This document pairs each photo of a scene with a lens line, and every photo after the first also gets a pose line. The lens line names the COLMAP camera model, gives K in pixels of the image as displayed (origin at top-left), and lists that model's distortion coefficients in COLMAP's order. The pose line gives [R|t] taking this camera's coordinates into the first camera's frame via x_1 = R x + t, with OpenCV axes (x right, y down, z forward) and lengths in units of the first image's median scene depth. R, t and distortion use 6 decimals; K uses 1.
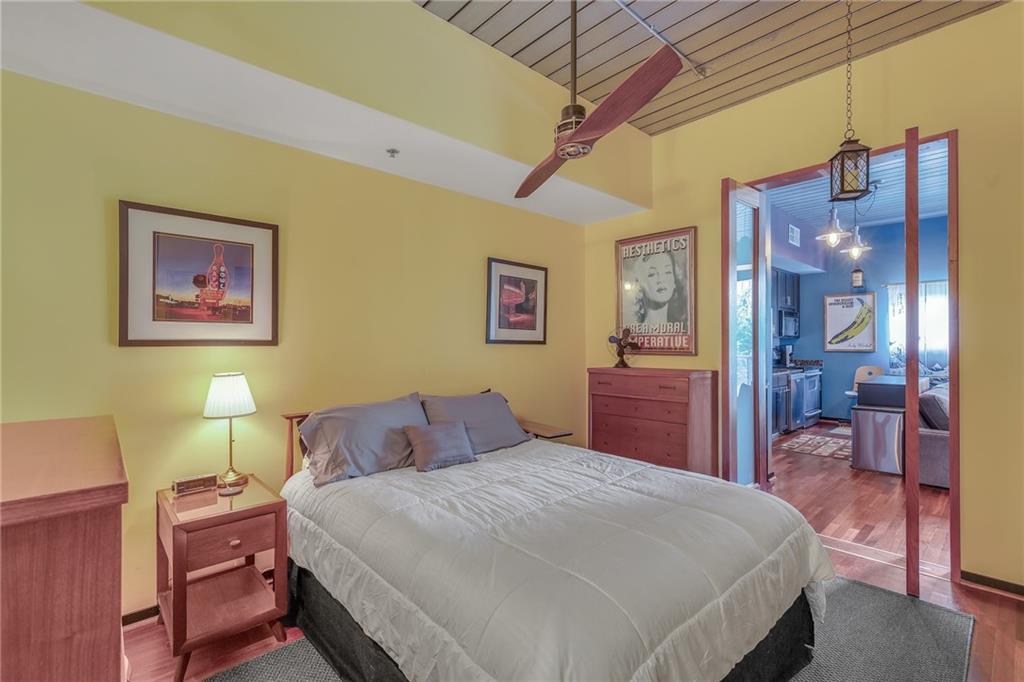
lens RADIAL K [[461.5, 0, 507.9], [0, 461.5, 342.4], [0, 0, 1]] dist [0.000662, -0.000422]
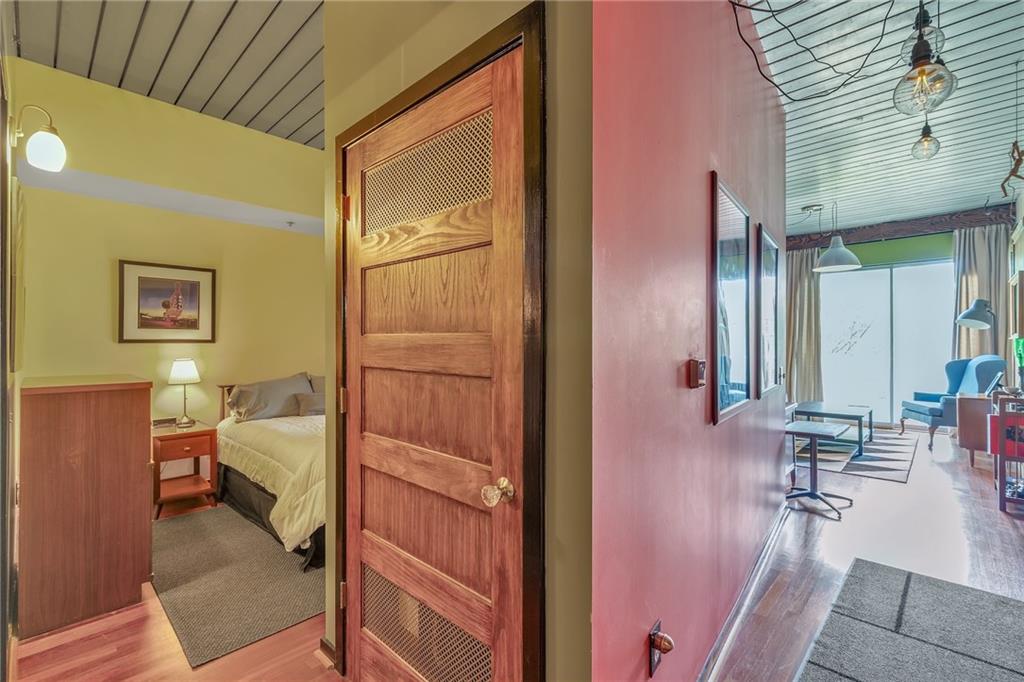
lens RADIAL K [[461.5, 0, 507.9], [0, 461.5, 342.4], [0, 0, 1]] dist [0.000662, -0.000422]
pose [[0.997679, 0.002726, 0.068033, 0.474432], [-0.002633, 0.999995, -0.001453, 0.004204], [-0.068037, 0.001271, 0.997682, -0.784413]]
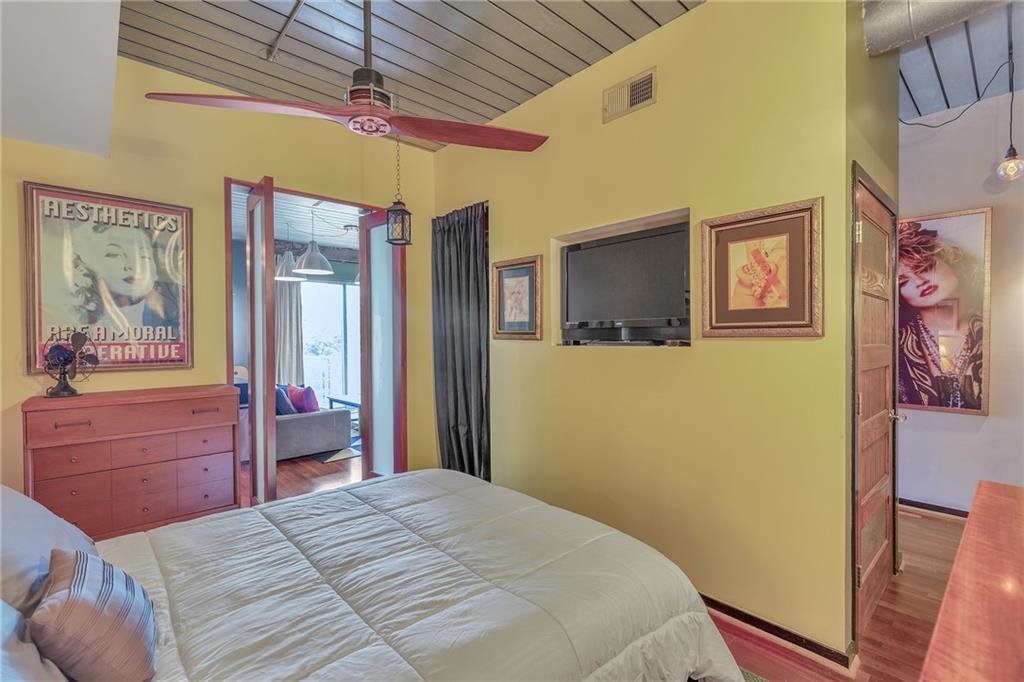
lens RADIAL K [[461.5, 0, 507.9], [0, 461.5, 342.4], [0, 0, 1]] dist [0.000662, -0.000422]
pose [[-0.015236, -0.006810, 0.999861, -0.608050], [0.006018, 0.999958, 0.006903, -0.028582], [-0.999866, 0.006122, -0.015194, 0.676368]]
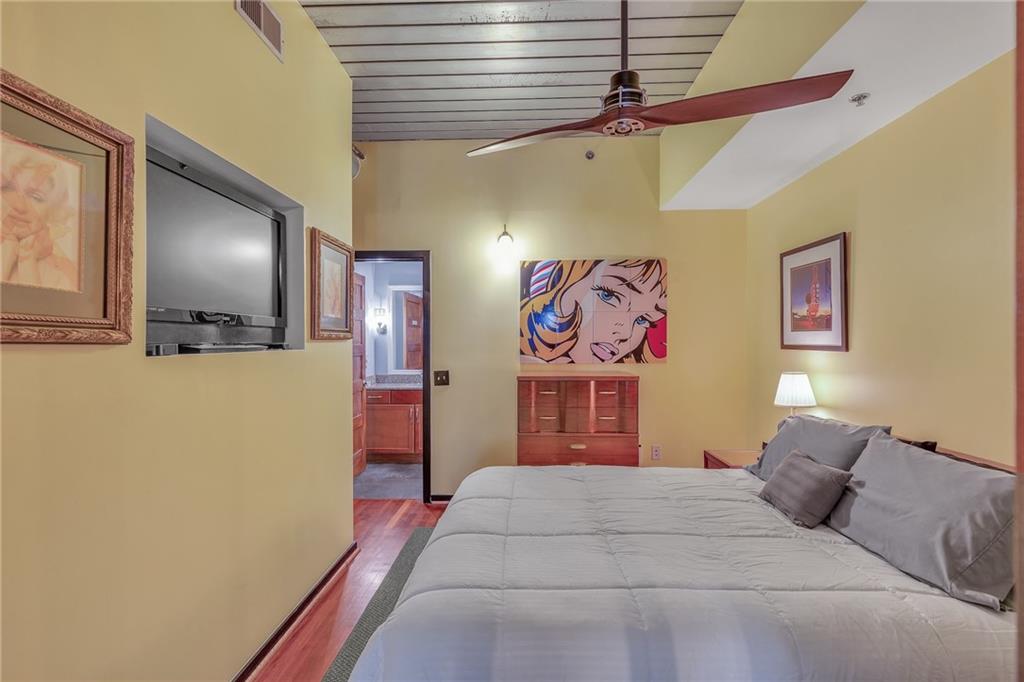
lens RADIAL K [[461.5, 0, 507.9], [0, 461.5, 342.4], [0, 0, 1]] dist [0.000662, -0.000422]
pose [[-0.677209, 0.009014, -0.735736, 0.839734], [0.008125, 0.999956, 0.004773, -0.026063], [0.735746, -0.002746, -0.677252, 1.271869]]
